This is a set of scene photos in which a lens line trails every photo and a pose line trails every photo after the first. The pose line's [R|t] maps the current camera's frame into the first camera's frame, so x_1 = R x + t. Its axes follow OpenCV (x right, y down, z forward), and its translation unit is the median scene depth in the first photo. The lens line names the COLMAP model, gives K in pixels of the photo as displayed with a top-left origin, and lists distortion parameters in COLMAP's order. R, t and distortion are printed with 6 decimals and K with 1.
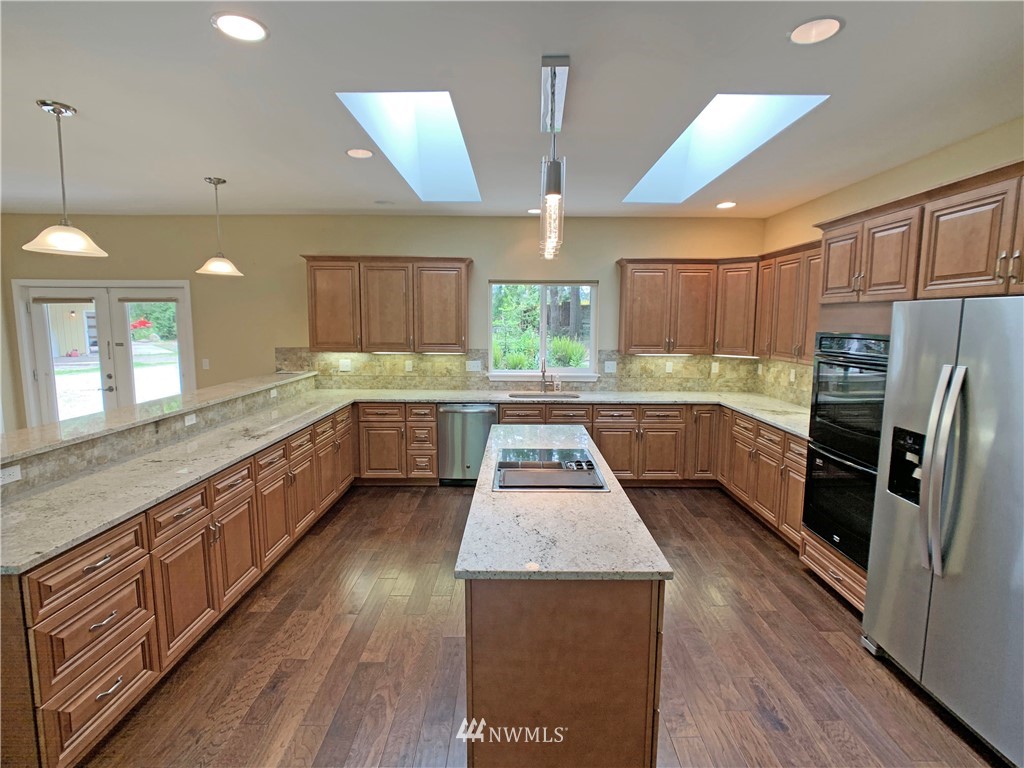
lens RADIAL K [[509.6, 0, 514.7], [0, 509.6, 376.2], [0, 0, 1]] dist [-0.004647, -0.001965]
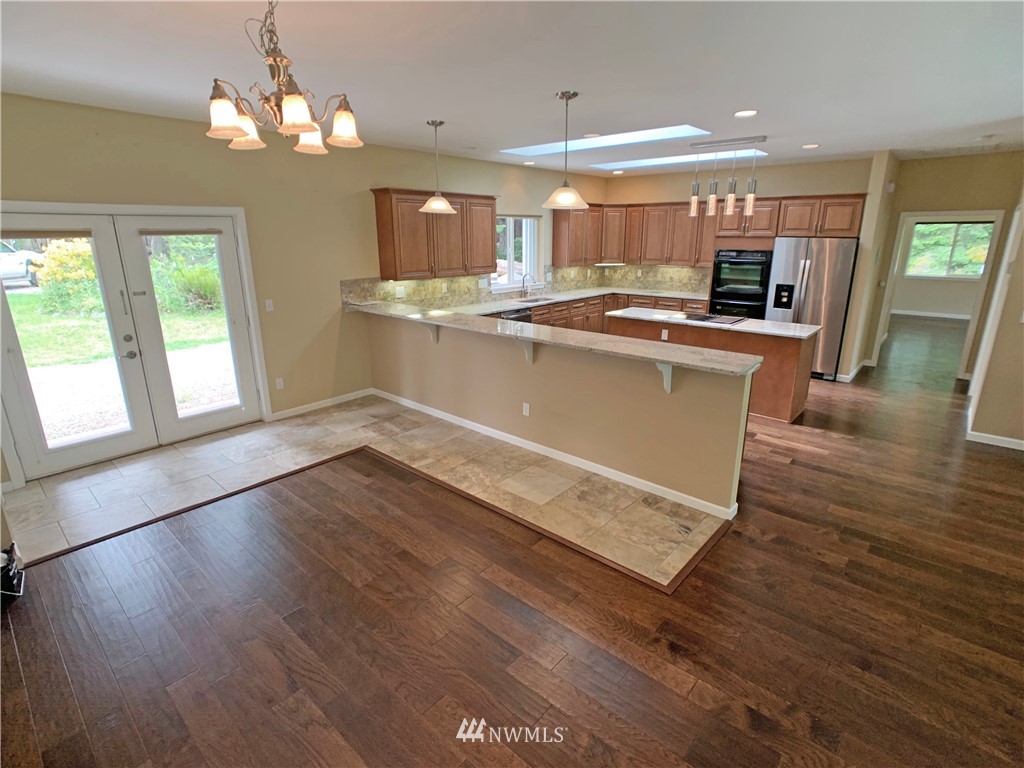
lens RADIAL K [[509.6, 0, 513.0], [0, 509.6, 380.7], [0, 0, 1]] dist [-0.004647, -0.001965]
pose [[0.659692, -0.217644, 0.719331, -1.080015], [0.090923, 0.973231, 0.211080, -0.049088], [-0.746016, -0.073844, 0.661822, 0.091487]]
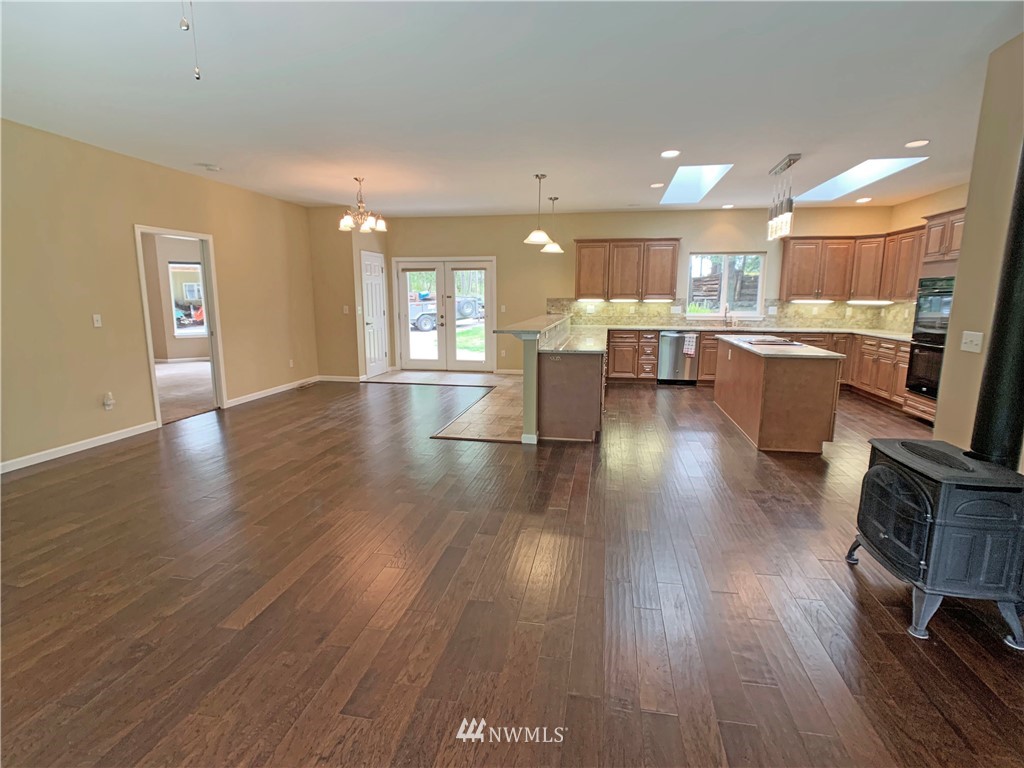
lens RADIAL K [[509.6, 0, 518.2], [0, 509.6, 382.1], [0, 0, 1]] dist [-0.004647, -0.001965]
pose [[0.985589, 0.024286, -0.167404, -0.309175], [-0.014695, 0.998191, 0.058293, 0.122969], [0.168517, -0.054993, 0.984164, -0.640731]]
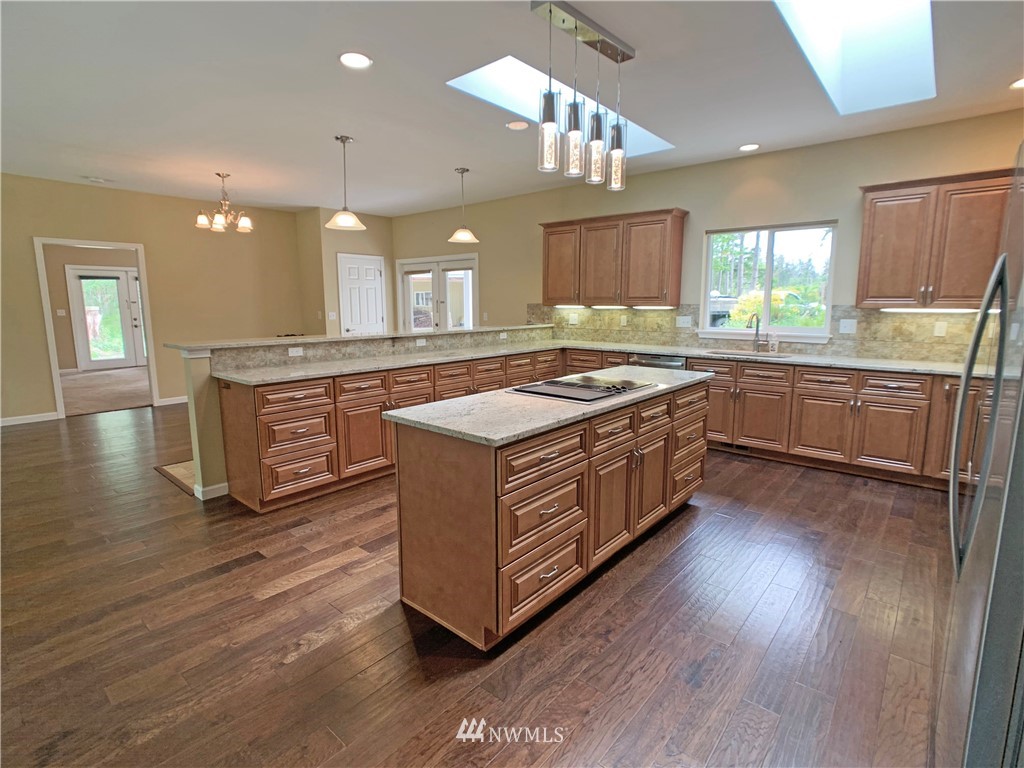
lens RADIAL K [[509.6, 0, 516.7], [0, 509.6, 376.6], [0, 0, 1]] dist [-0.004647, -0.001965]
pose [[0.764705, 0.088640, -0.638255, 0.332431], [-0.067949, 0.996064, 0.056920, 0.055061], [0.640789, -0.000158, 0.767717, 0.048240]]
